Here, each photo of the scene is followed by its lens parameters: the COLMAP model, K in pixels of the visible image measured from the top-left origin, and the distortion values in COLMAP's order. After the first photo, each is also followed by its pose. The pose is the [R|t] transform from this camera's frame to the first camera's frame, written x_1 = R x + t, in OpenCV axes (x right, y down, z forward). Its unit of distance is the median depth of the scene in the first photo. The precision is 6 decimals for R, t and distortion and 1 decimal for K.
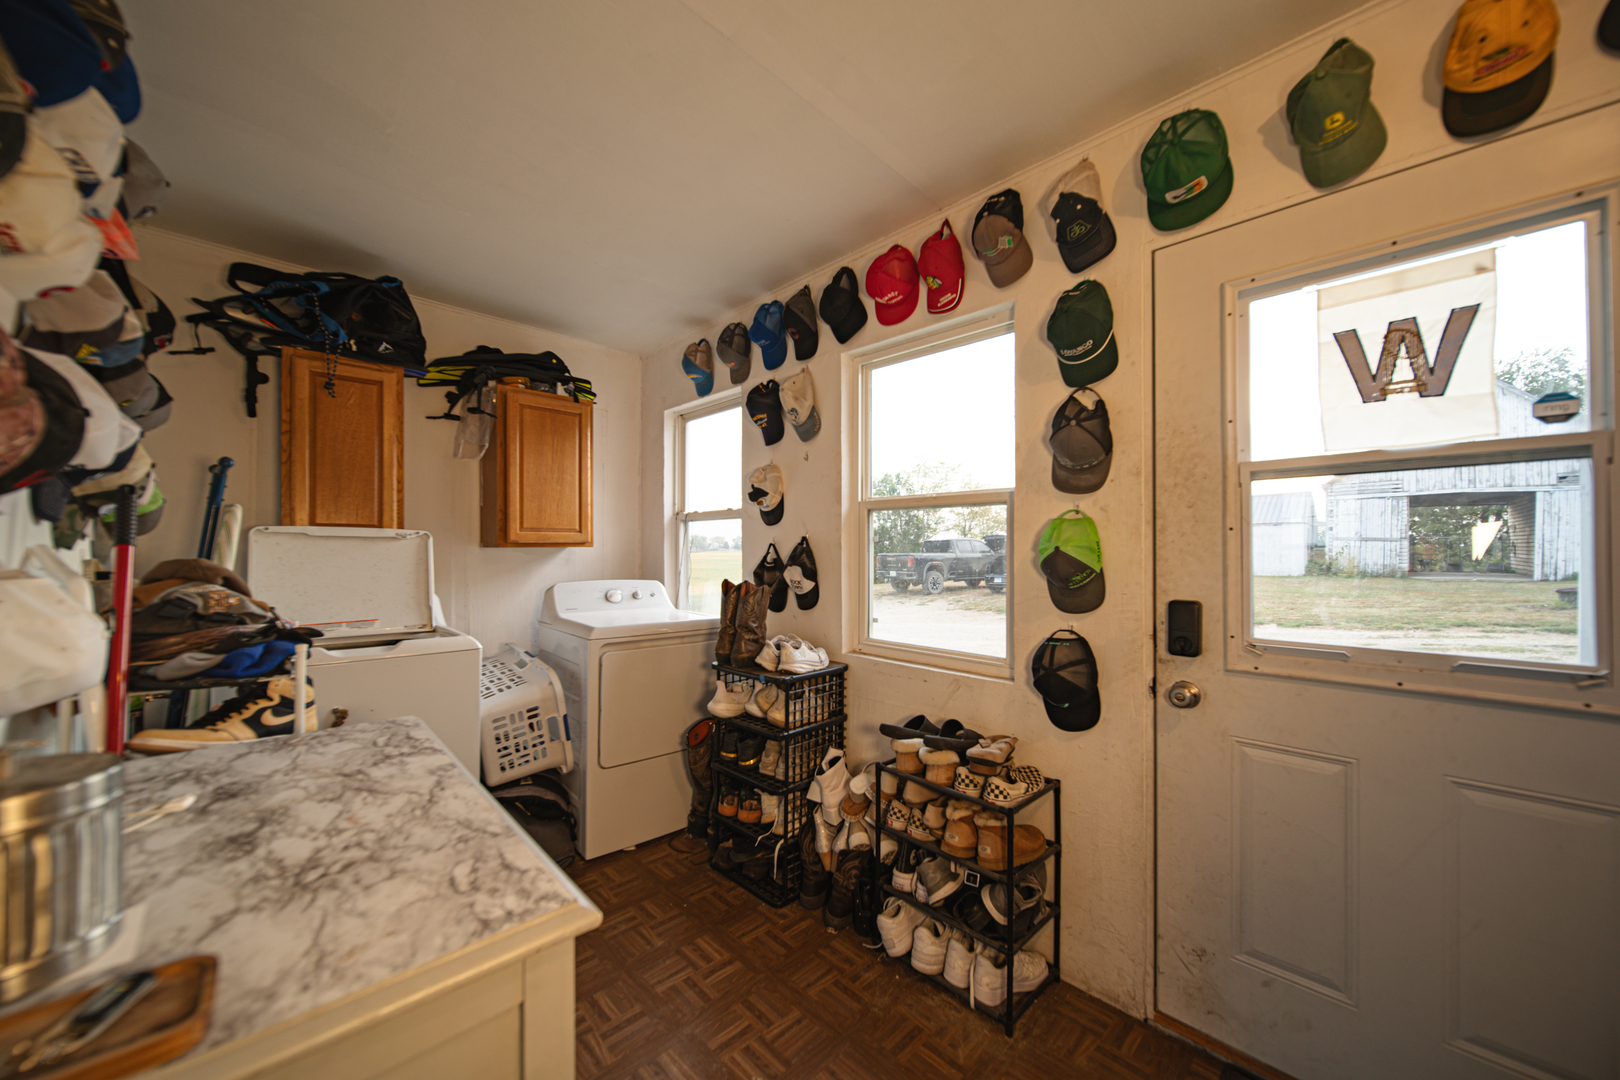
lens RADIAL K [[591.9, 0, 810.0], [0, 591.9, 540.0], [0, 0, 1]] dist [0.000943, 0.000002]
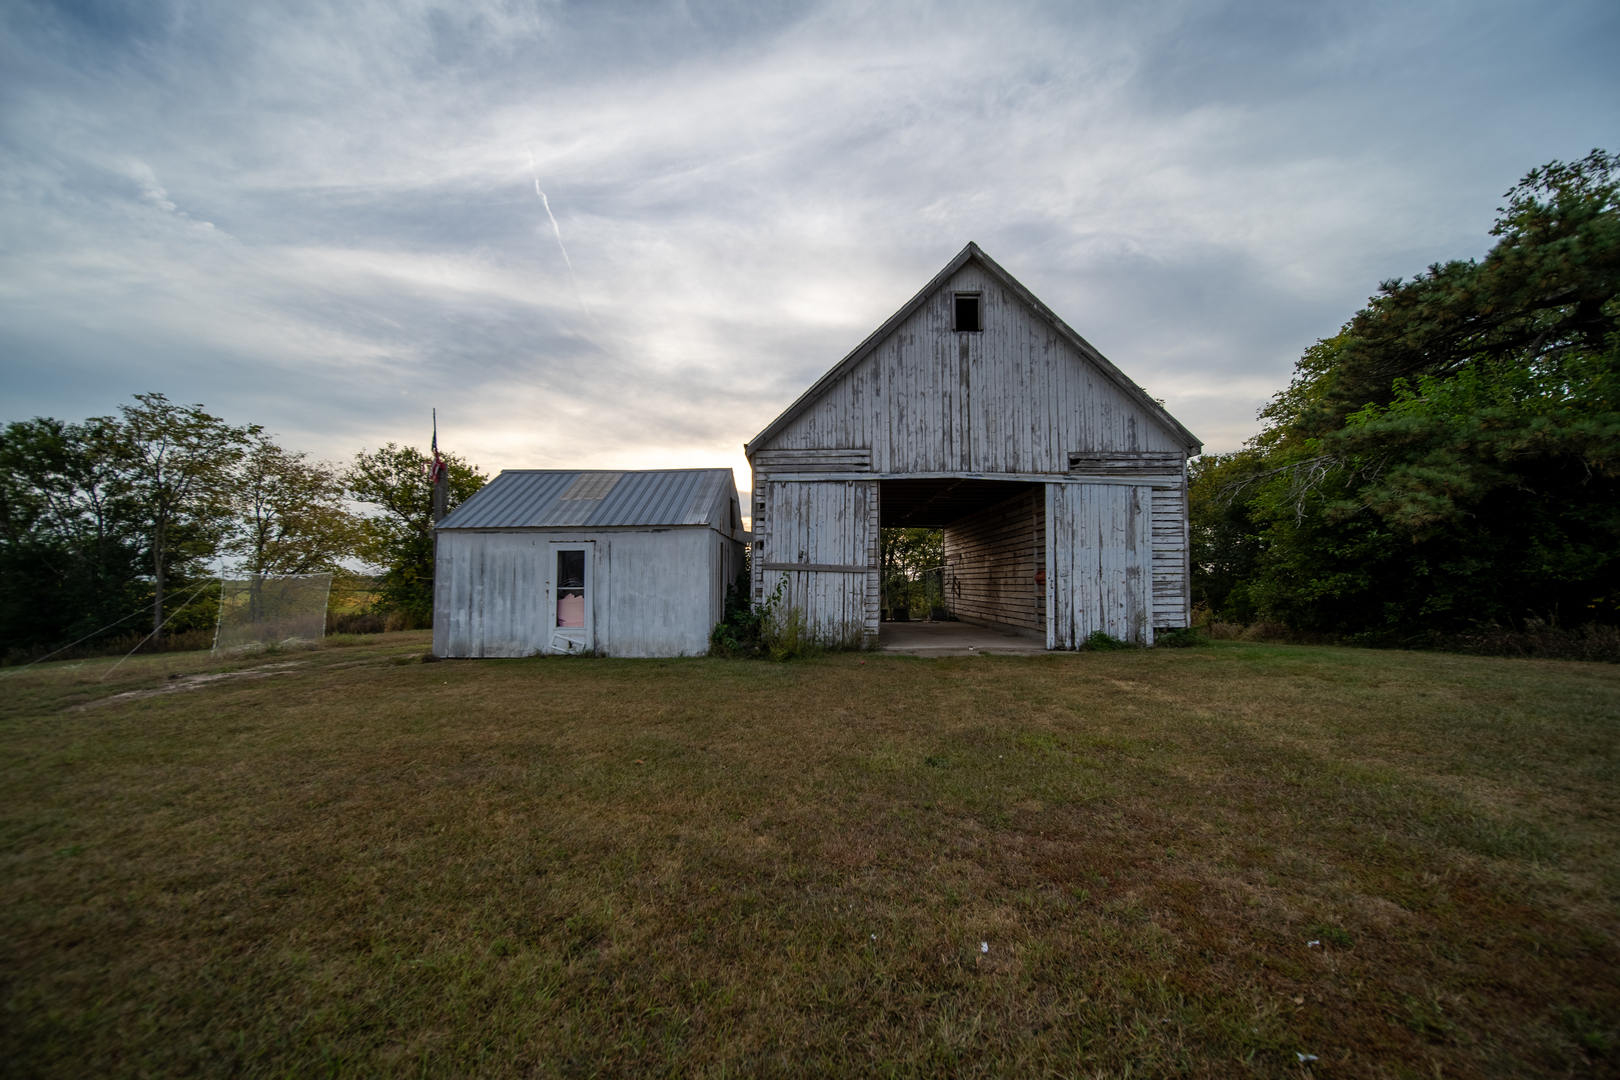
lens RADIAL K [[629.1, 0, 810.0], [0, 629.1, 540.0], [0, 0, 1]] dist [-0.001212, -0.000022]
pose [[0.710849, 0.049050, 0.701632, 0.599918], [-0.011433, 0.998239, -0.058202, 0.005455], [-0.703251, 0.033352, 0.710159, 0.666097]]
